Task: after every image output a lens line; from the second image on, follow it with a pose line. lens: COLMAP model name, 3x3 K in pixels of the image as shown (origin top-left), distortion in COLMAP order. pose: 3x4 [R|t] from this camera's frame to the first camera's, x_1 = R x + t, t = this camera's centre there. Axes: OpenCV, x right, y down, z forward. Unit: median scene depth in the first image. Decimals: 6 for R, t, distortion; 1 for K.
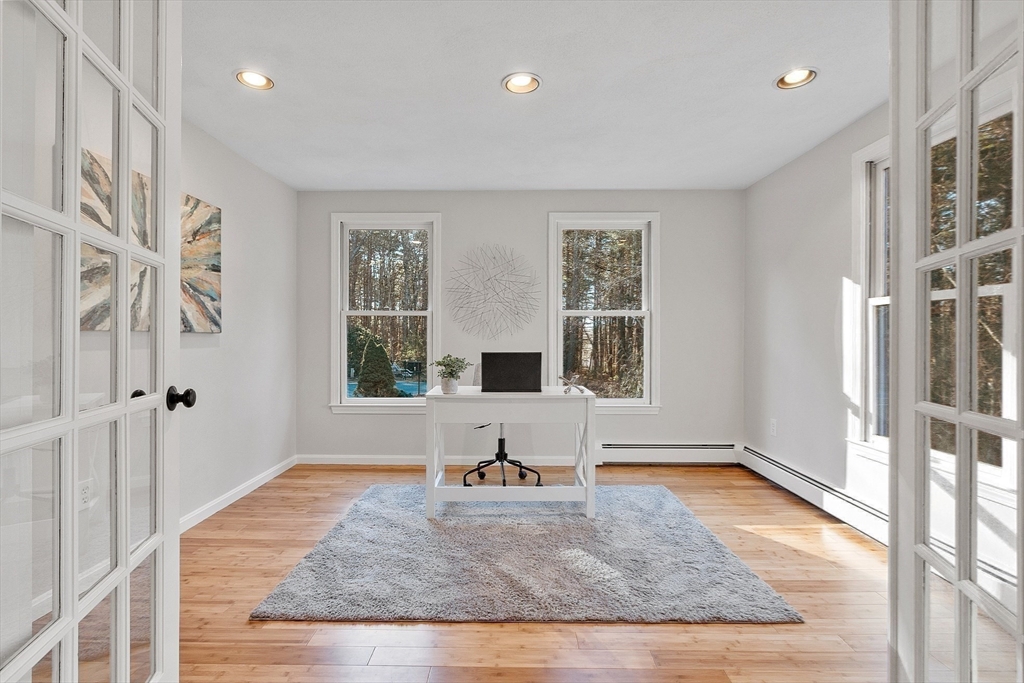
lens RADIAL K [[473.7, 0, 509.7], [0, 473.7, 337.4], [0, 0, 1]] dist [0.001568, 0.000256]
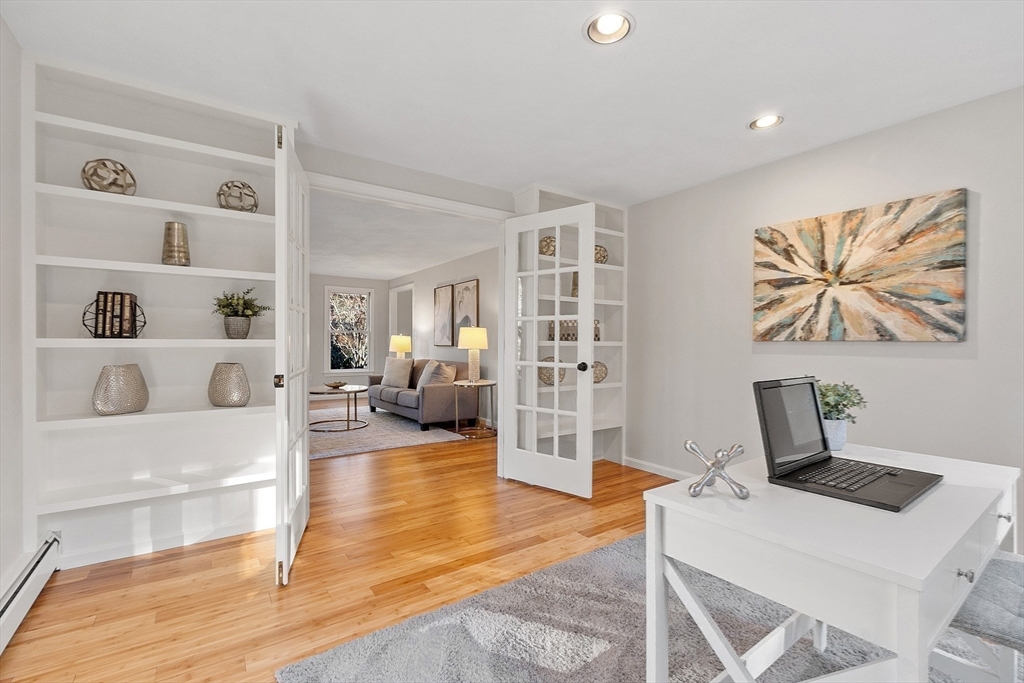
lens RADIAL K [[450.3, 0, 510.3], [0, 450.3, 344.4], [0, 0, 1]] dist [-0.003070, 0.001000]
pose [[-0.810646, -0.004776, -0.585517, 0.499031], [-0.007603, 0.999968, 0.002370, -0.000500], [0.585488, 0.006373, -0.810656, 1.257299]]
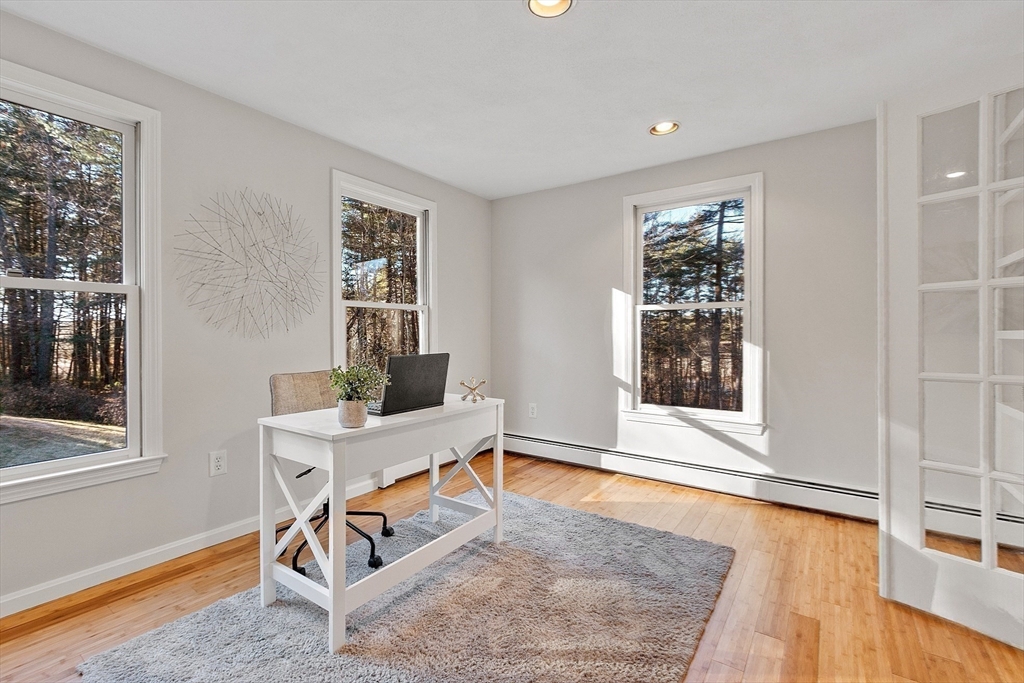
lens RADIAL K [[450.3, 0, 505.8], [0, 450.3, 335.4], [0, 0, 1]] dist [-0.003070, 0.001000]
pose [[0.575836, -0.005015, 0.817550, -0.505646], [0.001036, 0.999985, 0.005404, -0.002432], [-0.817564, -0.002264, 0.575833, 0.530690]]
